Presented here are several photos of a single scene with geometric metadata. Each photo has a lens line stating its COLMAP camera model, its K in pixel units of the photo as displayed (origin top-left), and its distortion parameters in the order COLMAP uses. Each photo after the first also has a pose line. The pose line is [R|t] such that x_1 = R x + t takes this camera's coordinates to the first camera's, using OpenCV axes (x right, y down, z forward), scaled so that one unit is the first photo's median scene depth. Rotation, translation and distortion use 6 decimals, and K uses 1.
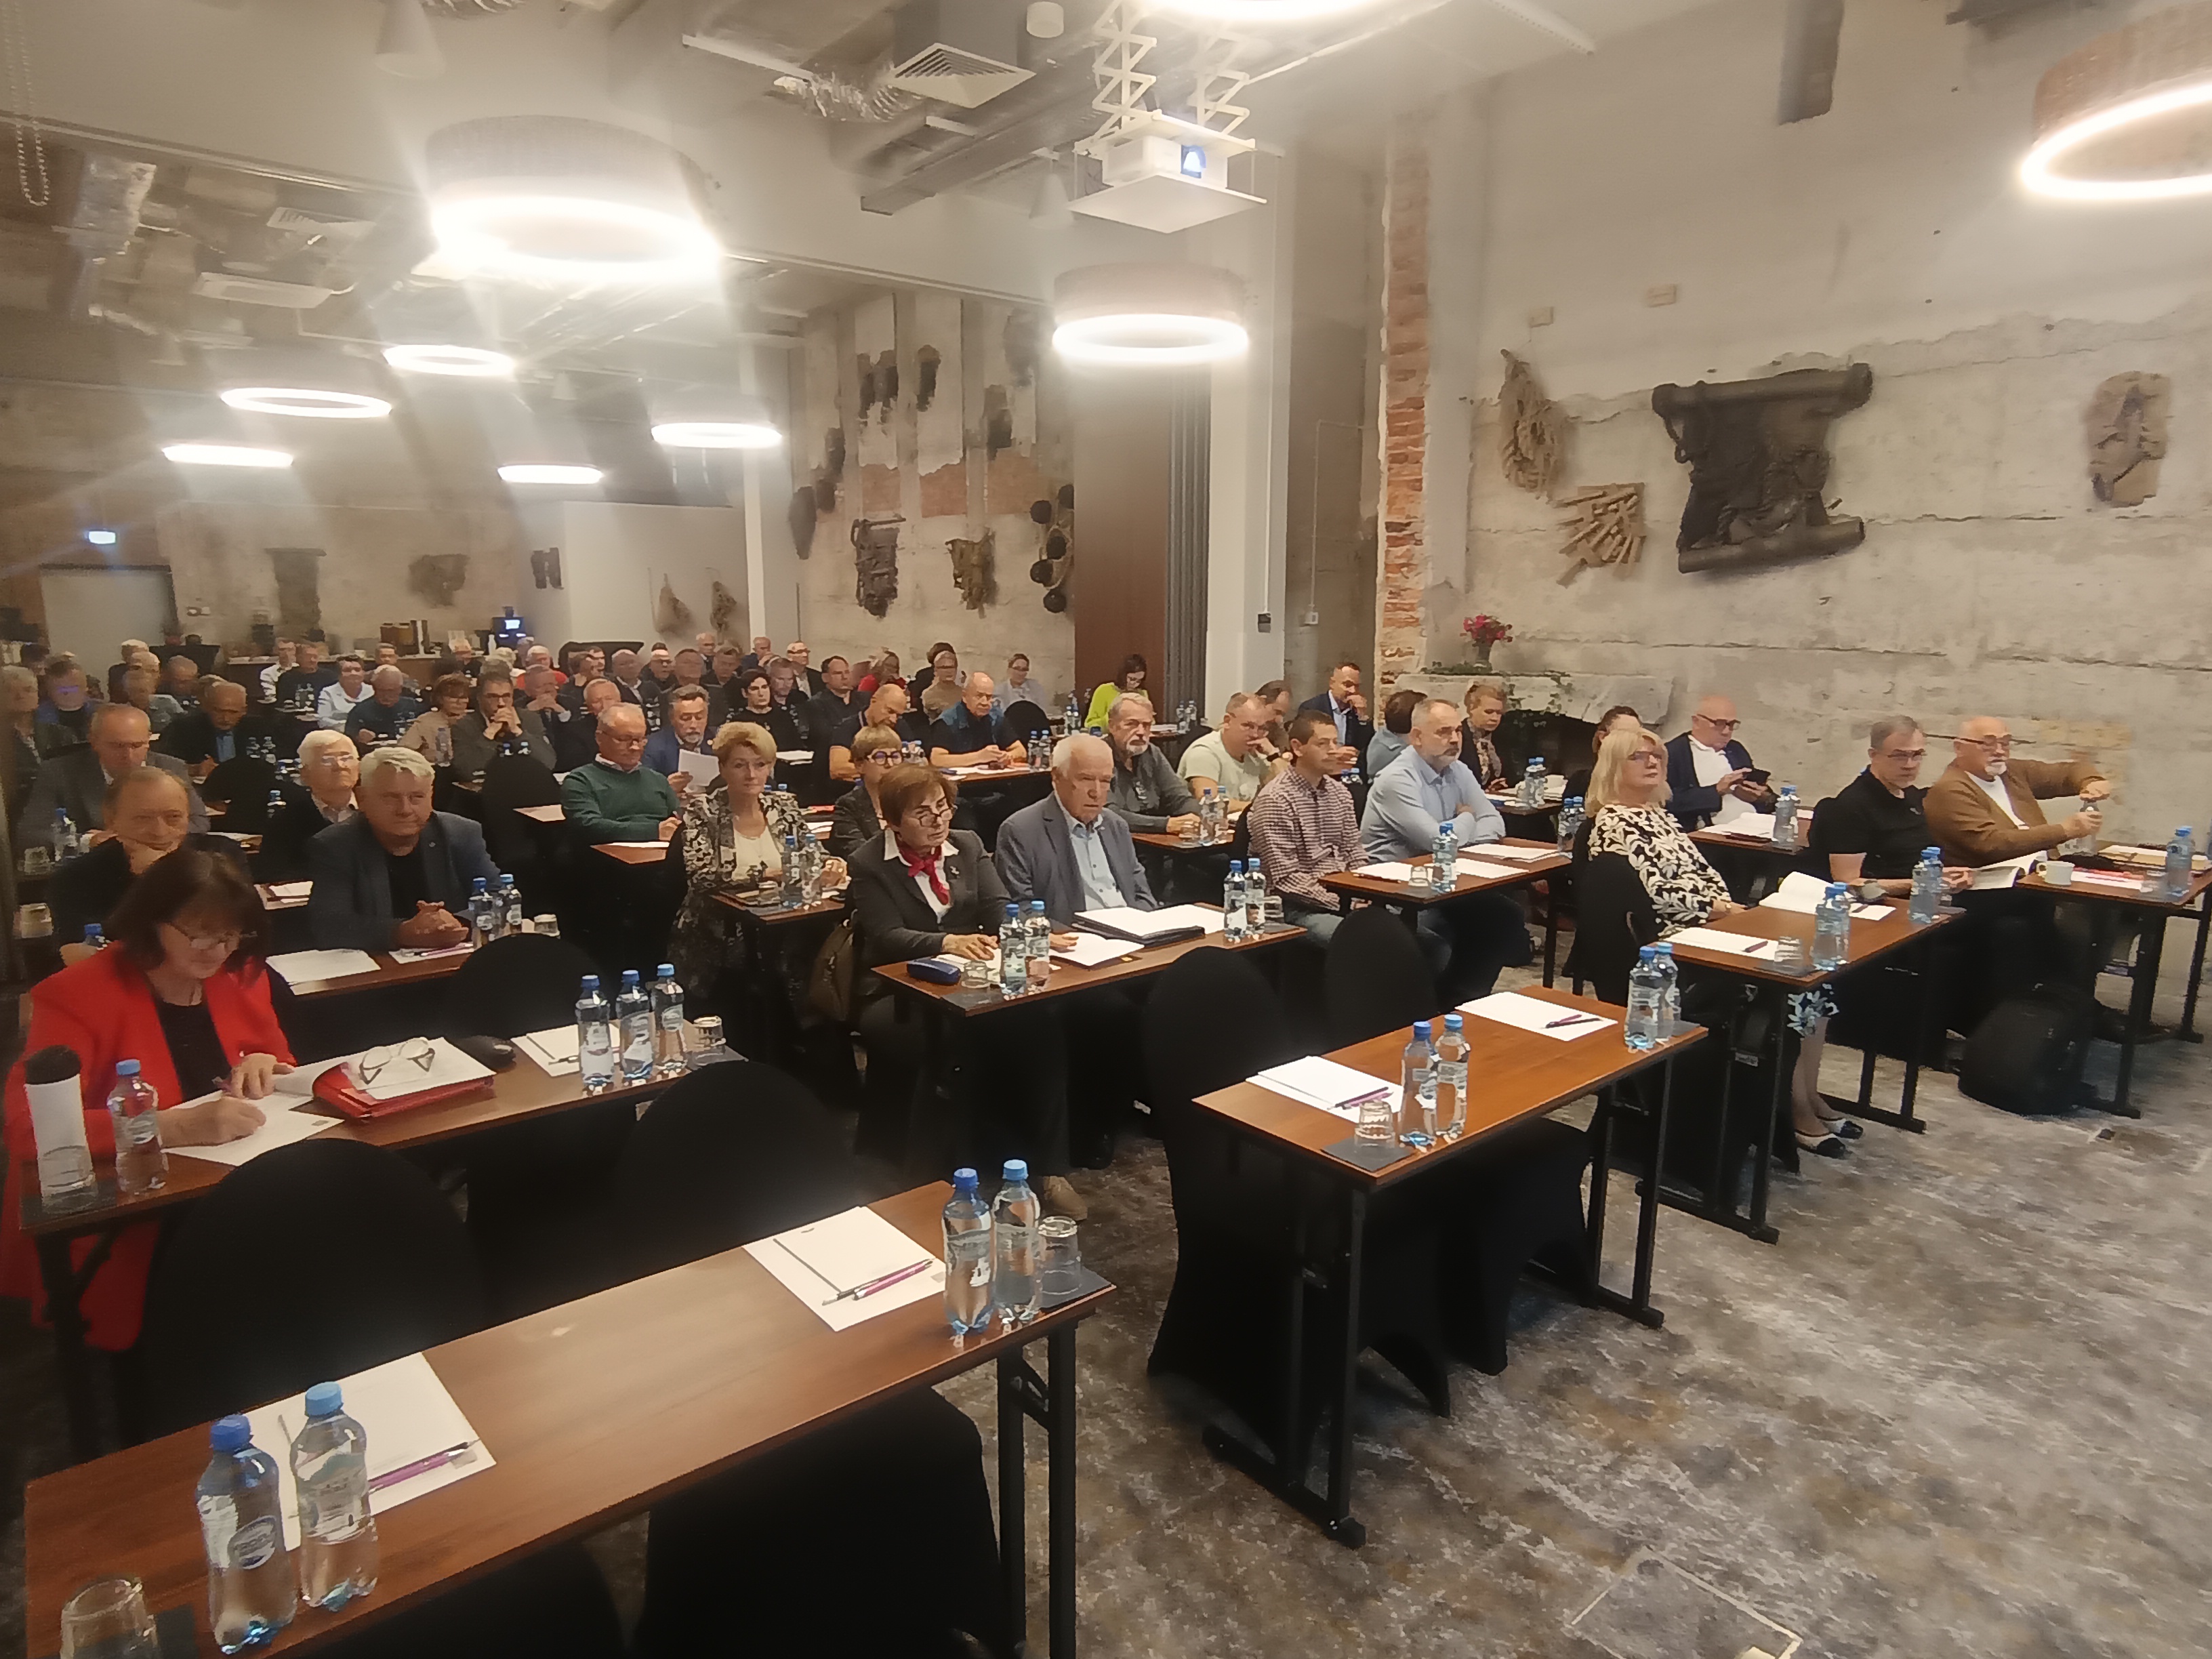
lens RADIAL K [[1316.0, 0, 1106.0], [0, 1316.0, 829.5], [0, 0, 1]] dist [0.003933, 0.001421]
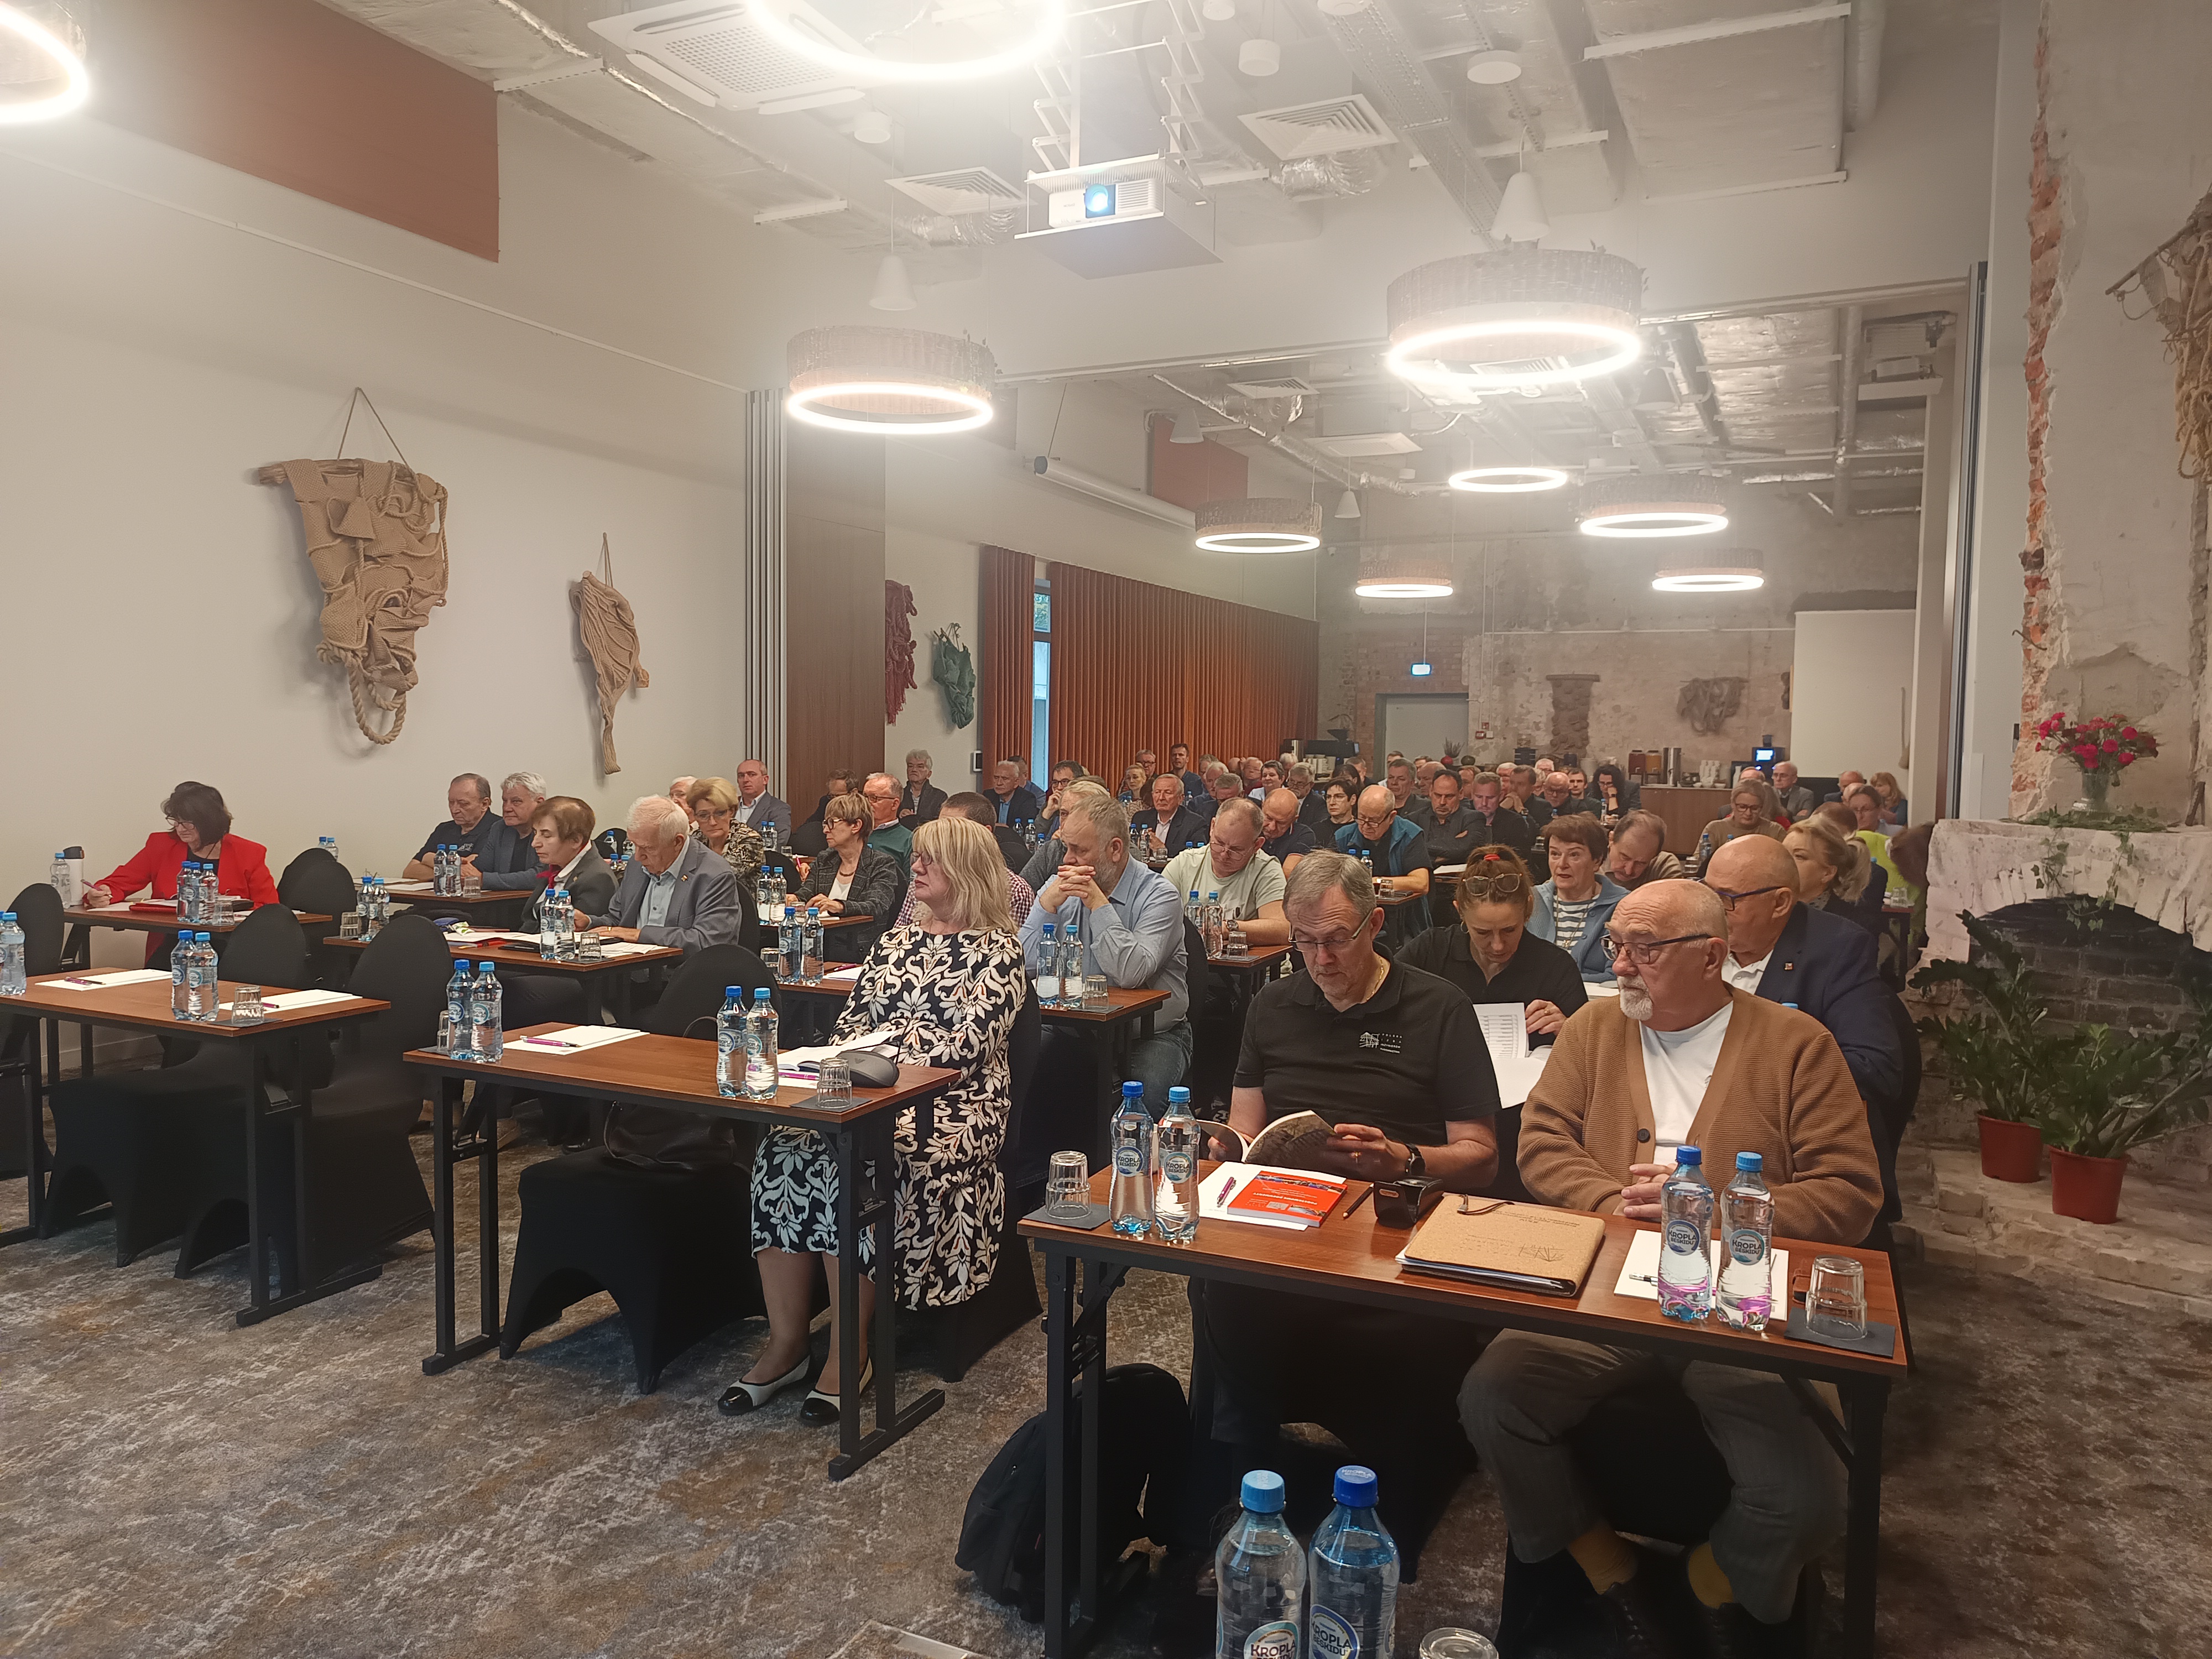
lens RADIAL K [[1585.4, 0, 1106.0], [0, 1585.4, 829.5], [0, 0, 1]] dist [0.013300, 0.003425]
pose [[0.438381, 0.062499, -0.896613, 0.707782], [-0.171614, 0.985046, -0.015244, -0.040726], [0.882253, 0.160554, 0.442552, 0.384252]]
